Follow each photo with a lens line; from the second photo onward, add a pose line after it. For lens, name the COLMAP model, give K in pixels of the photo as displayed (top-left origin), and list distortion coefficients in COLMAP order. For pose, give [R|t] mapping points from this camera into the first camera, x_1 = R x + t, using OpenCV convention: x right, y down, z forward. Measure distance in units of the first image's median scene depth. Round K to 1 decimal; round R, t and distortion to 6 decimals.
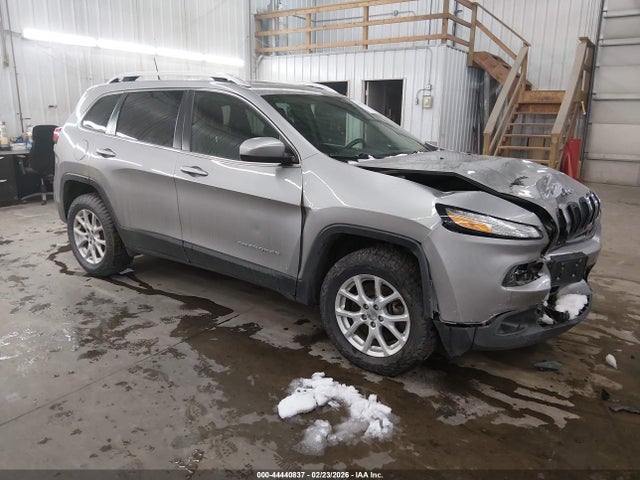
lens RADIAL K [[493.5, 0, 320.0], [0, 493.5, 240.0], [0, 0, 1]] dist [0.051799, -0.072714]
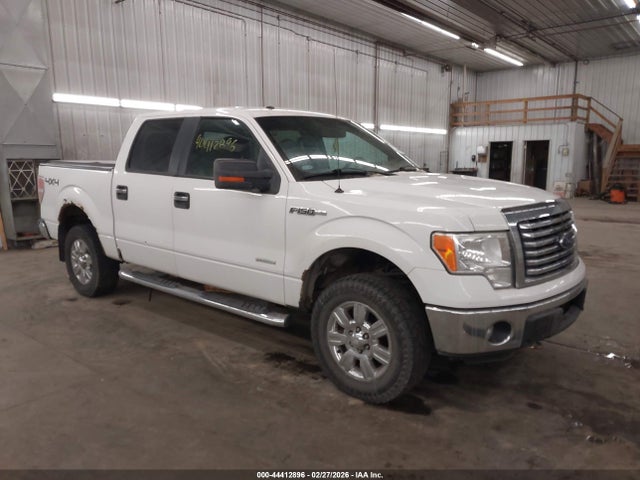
lens RADIAL K [[506.1, 0, 320.0], [0, 506.1, 254.2], [0, 0, 1]] dist [0.025431, 0.000208]
pose [[0.995892, -0.003152, -0.090499, -0.490625], [-0.002377, 0.998140, -0.060920, 0.203525], [0.090523, 0.060884, 0.994032, -0.883181]]
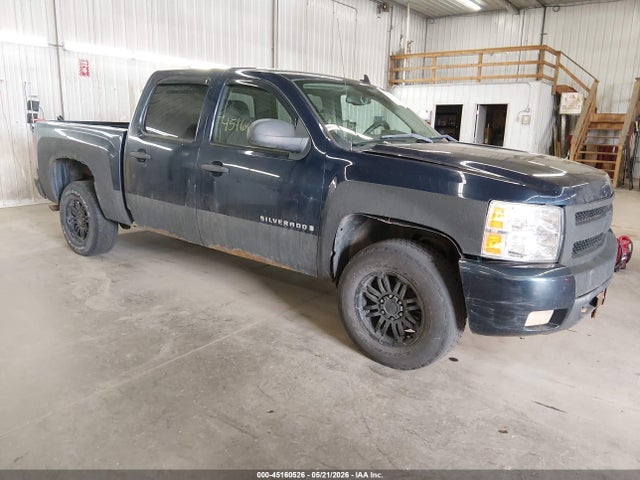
lens RADIAL K [[485.4, 0, 315.6], [0, 485.4, 239.1], [0, 0, 1]] dist [0.034746, -0.059847]
pose [[0.997974, 0.025095, -0.058472, -0.285197], [-0.025969, 0.999561, -0.014235, 0.097103], [0.058090, 0.015725, 0.998188, -0.418294]]
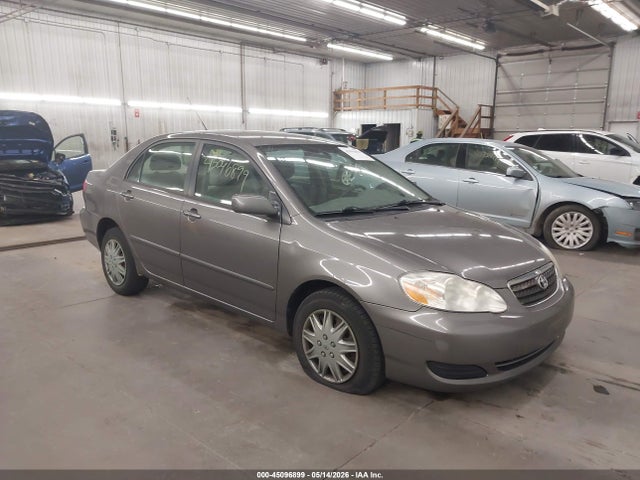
lens RADIAL K [[516.5, 0, 319.6], [0, 516.5, 251.3], [0, 0, 1]] dist [0.002086, 0.007674]
pose [[0.990446, 0.020087, -0.136429, 0.132129], [-0.024901, 0.999123, -0.033673, 0.317151], [0.135632, 0.036749, 0.990077, -1.252985]]
